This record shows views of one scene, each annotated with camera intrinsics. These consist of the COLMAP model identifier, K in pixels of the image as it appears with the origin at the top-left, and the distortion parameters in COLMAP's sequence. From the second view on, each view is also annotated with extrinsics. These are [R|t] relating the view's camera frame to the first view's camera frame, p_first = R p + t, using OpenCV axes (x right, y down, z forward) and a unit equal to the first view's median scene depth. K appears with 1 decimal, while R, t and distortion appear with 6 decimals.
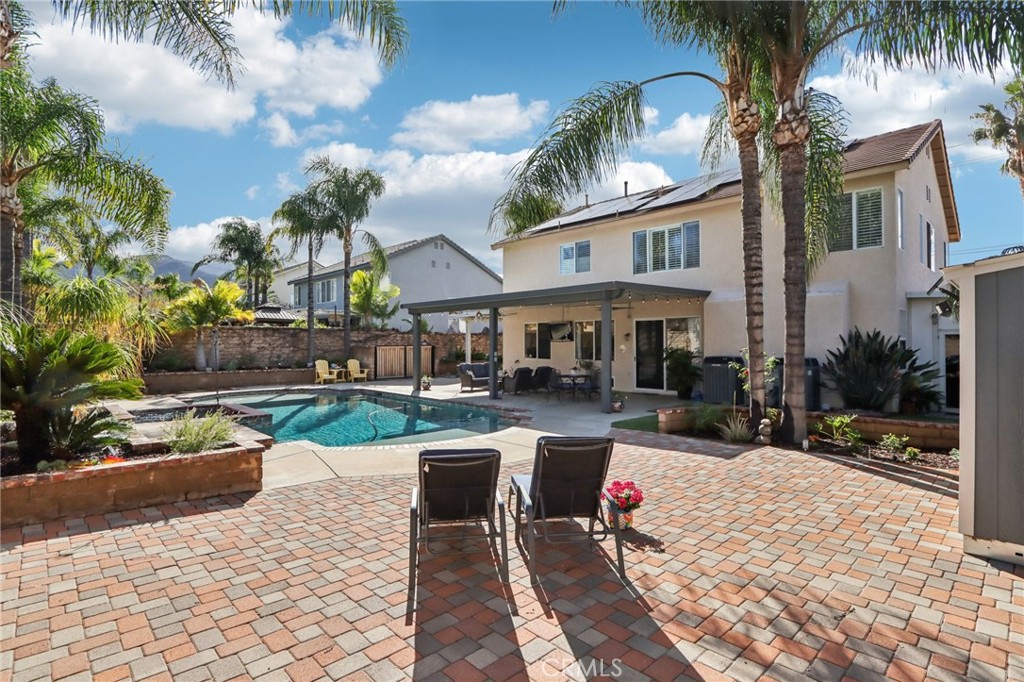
lens RADIAL K [[501.6, 0, 514.9], [0, 501.6, 341.6], [0, 0, 1]] dist [-0.014754, -0.000018]
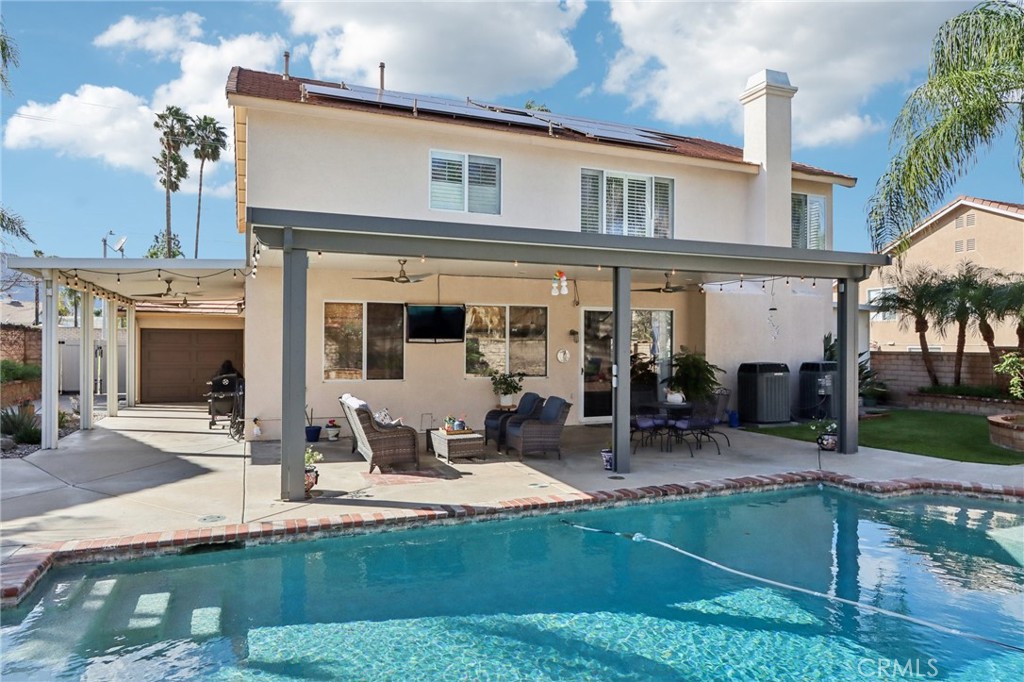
lens RADIAL K [[649.9, 0, 513.6], [0, 649.9, 341.8], [0, 0, 1]] dist [-0.003131, 0.000614]
pose [[0.367319, 0.006053, 0.930075, -0.443282], [-0.003286, 0.999981, -0.005210, 0.001807], [-0.930089, -0.001142, 0.367332, 0.633851]]
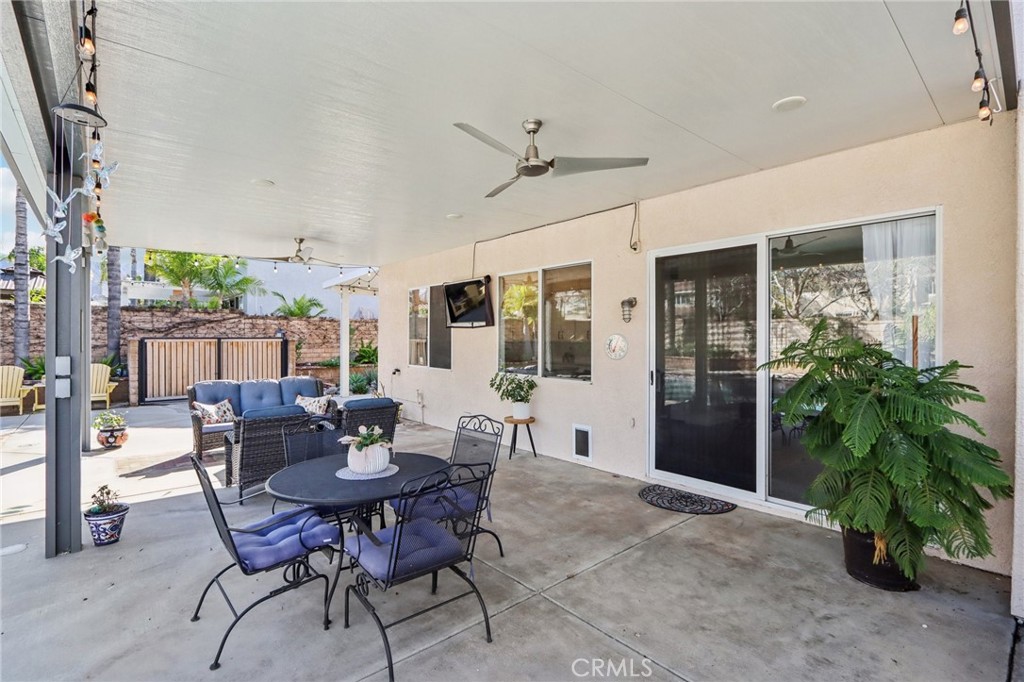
lens RADIAL K [[473.8, 0, 513.0], [0, 473.8, 338.2], [0, 0, 1]] dist [-0.009805, 0.000130]
pose [[0.998814, 0.003257, -0.048573, 0.134623], [-0.003187, 0.999994, 0.001524, 0.007496], [0.048577, -0.001367, 0.998818, 0.565879]]
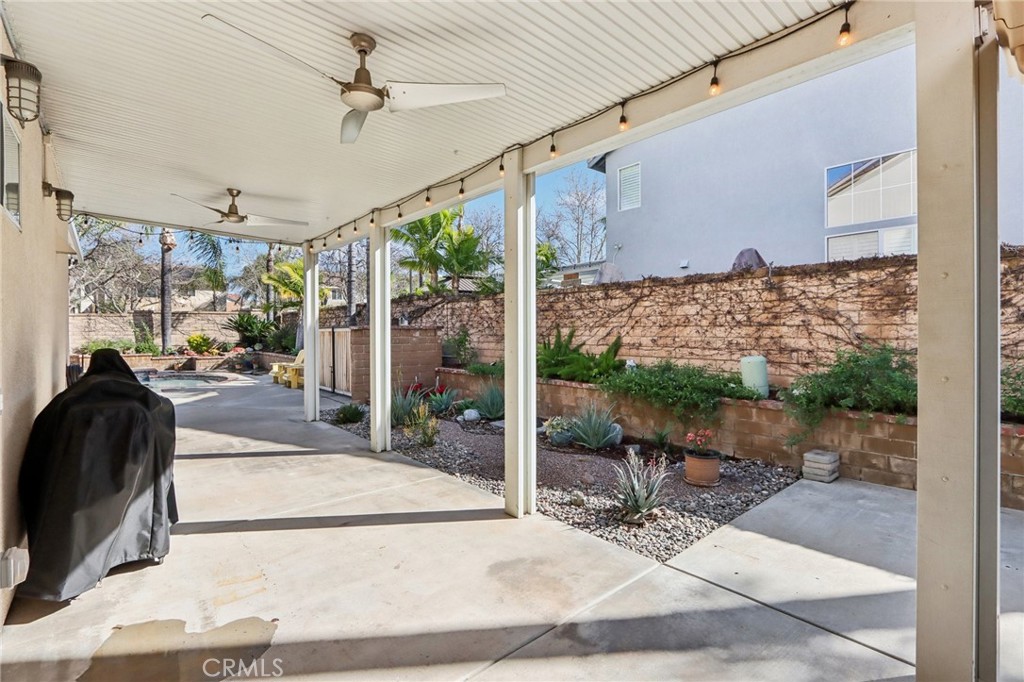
lens RADIAL K [[475.1, 0, 517.6], [0, 475.1, 332.4], [0, 0, 1]] dist [-0.012657, 0.000425]
pose [[-0.050442, 0.005983, -0.998709, 0.256799], [0.006130, 0.999965, 0.005681, 0.012775], [0.998708, -0.005836, -0.050477, 1.333885]]
